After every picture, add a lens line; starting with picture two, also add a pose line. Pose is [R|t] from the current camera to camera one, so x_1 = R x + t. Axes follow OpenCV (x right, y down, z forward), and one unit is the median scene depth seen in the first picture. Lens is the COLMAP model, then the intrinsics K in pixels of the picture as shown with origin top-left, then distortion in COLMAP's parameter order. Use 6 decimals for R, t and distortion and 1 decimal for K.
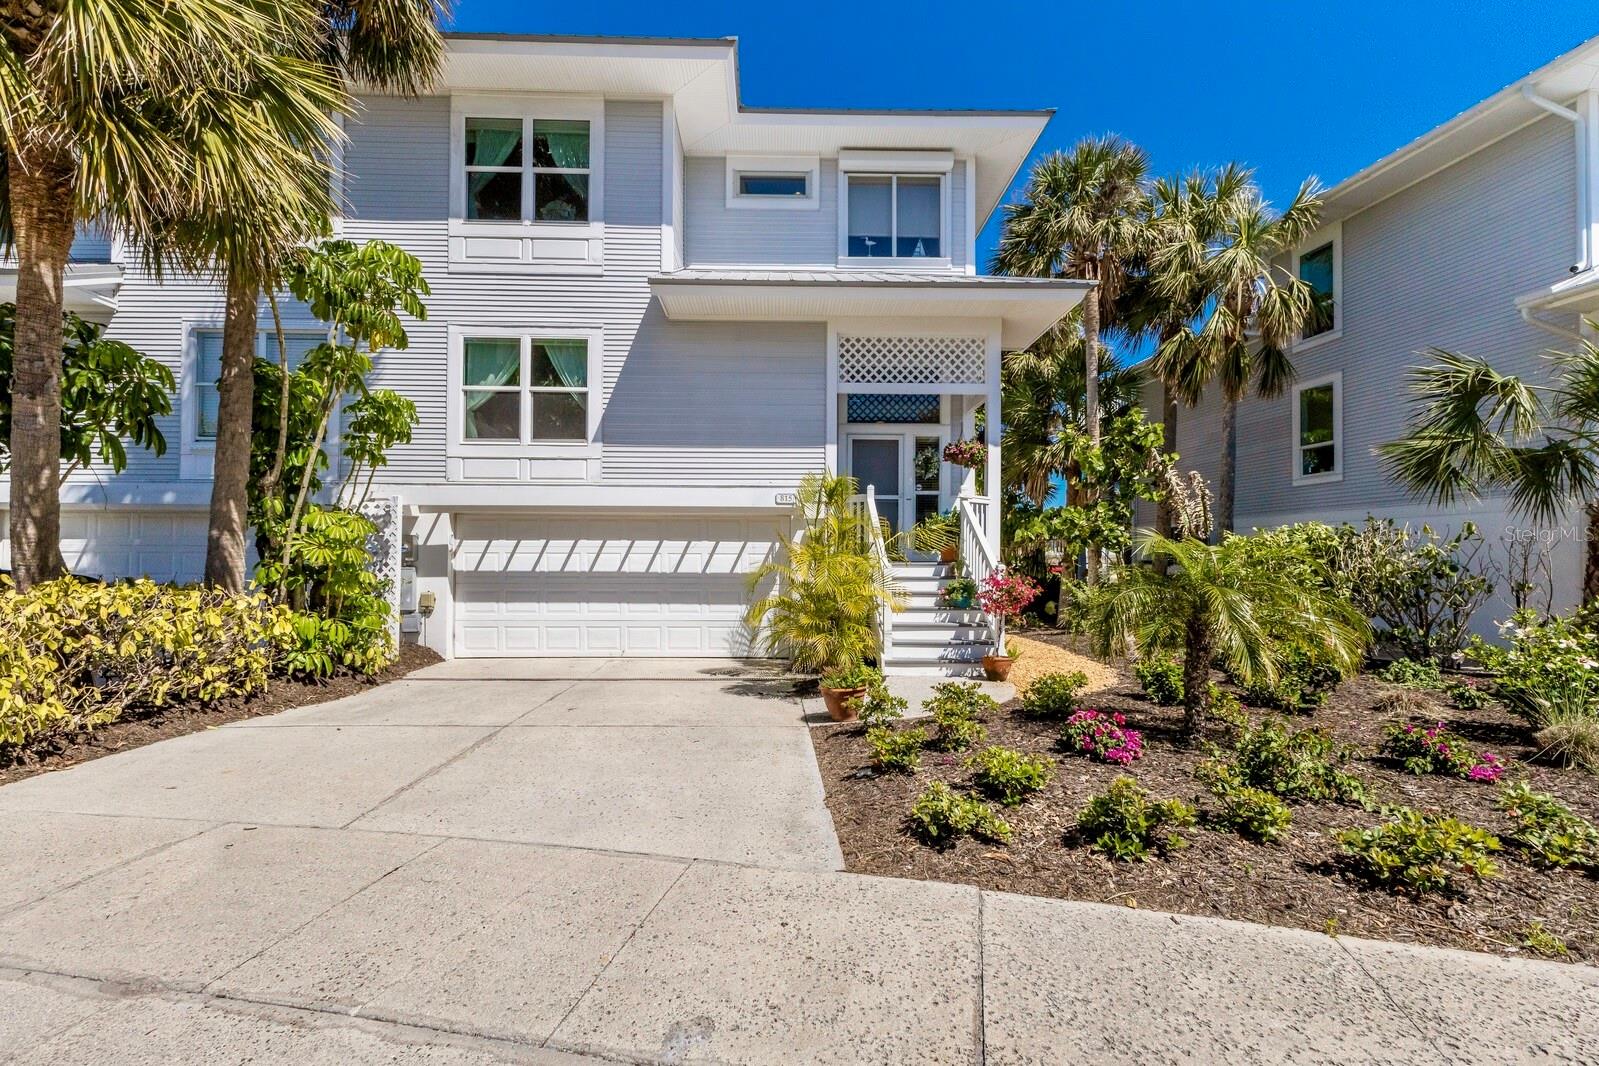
lens RADIAL K [[697.6, 0, 799.5], [0, 697.6, 533.0], [0, 0, 1]] dist [0.011585, 0.000029]
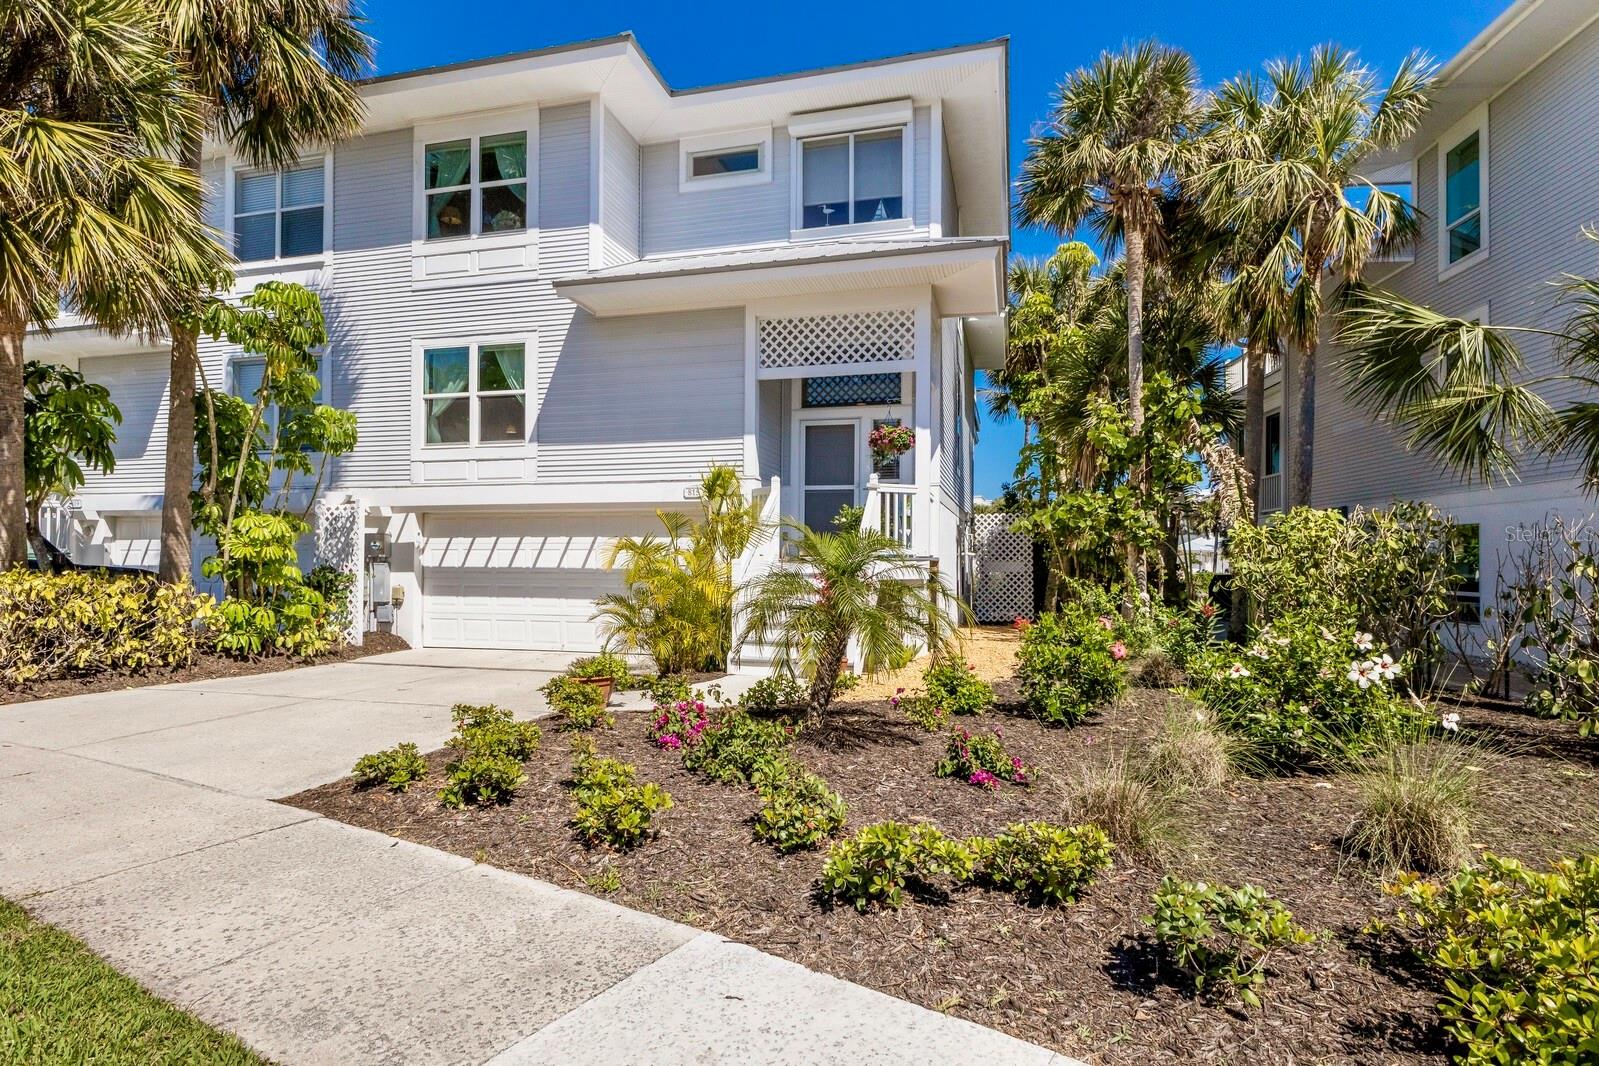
lens RADIAL K [[808.3, 0, 799.5], [0, 808.3, 533.0], [0, 0, 1]] dist [0.001564, 0.000480]
pose [[0.963119, -0.009510, -0.268908, 0.402798], [0.012052, 0.999897, 0.007804, -0.000386], [0.268806, -0.010757, 0.963134, -0.044568]]
